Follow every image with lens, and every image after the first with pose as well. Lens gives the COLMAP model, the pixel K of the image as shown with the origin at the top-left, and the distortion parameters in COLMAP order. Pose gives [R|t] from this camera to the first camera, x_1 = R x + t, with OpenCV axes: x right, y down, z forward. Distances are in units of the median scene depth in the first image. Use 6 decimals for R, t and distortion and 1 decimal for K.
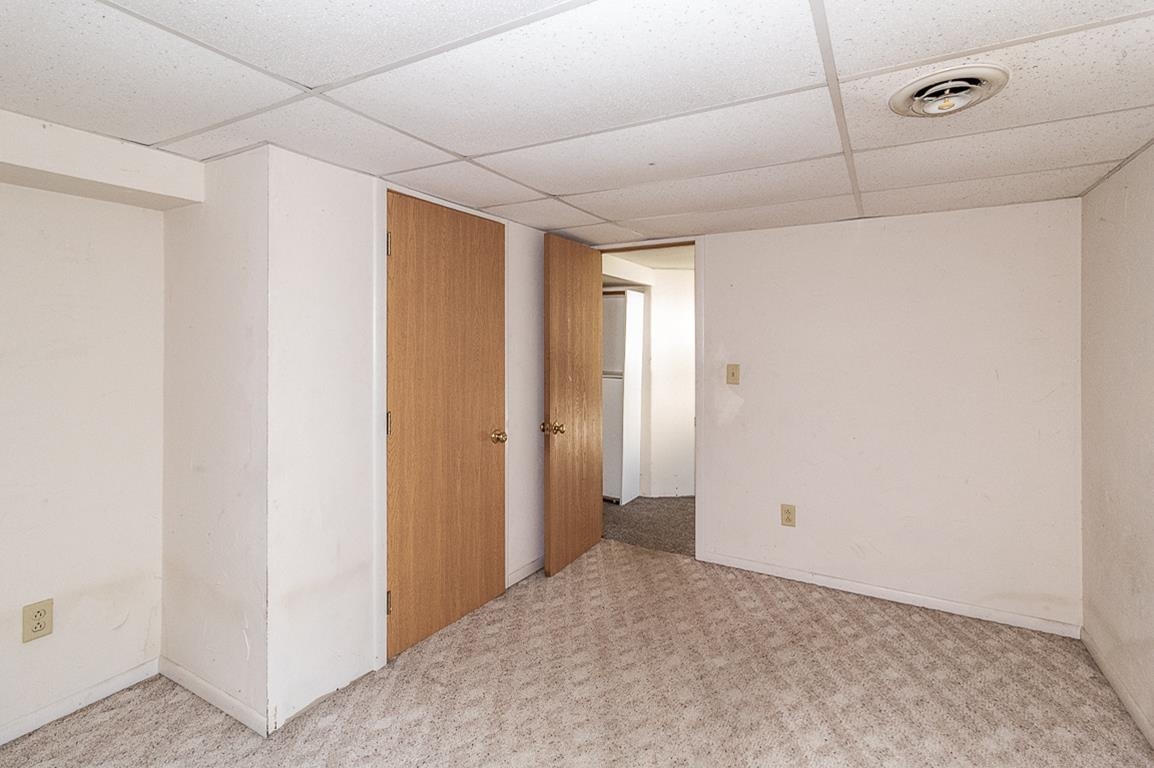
lens RADIAL K [[546.1, 0, 587.6], [0, 546.1, 387.5], [0, 0, 1]] dist [-0.000573, -0.000095]
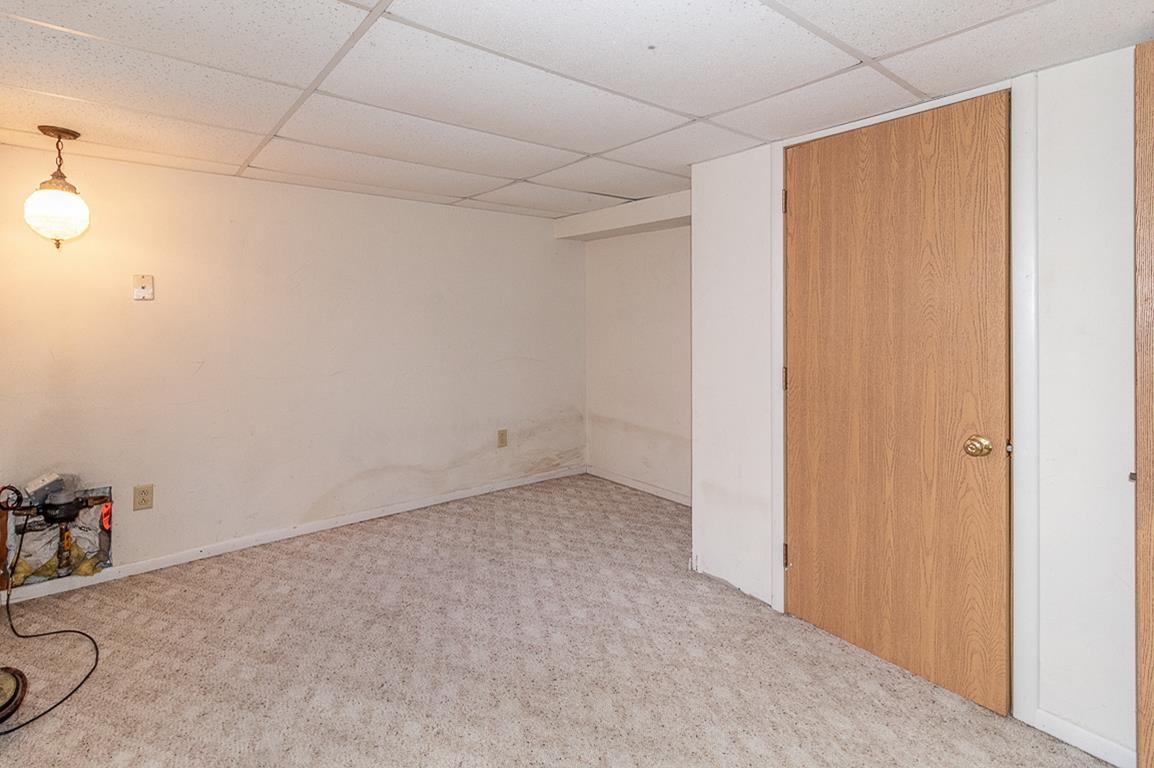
lens RADIAL K [[546.1, 0, 587.6], [0, 546.1, 387.5], [0, 0, 1]] dist [-0.000573, -0.000095]
pose [[-0.356161, 0.107279, -0.928246, 0.692621], [-0.084045, 0.985684, 0.146165, -0.035831], [0.930637, 0.130072, -0.342046, 0.973346]]
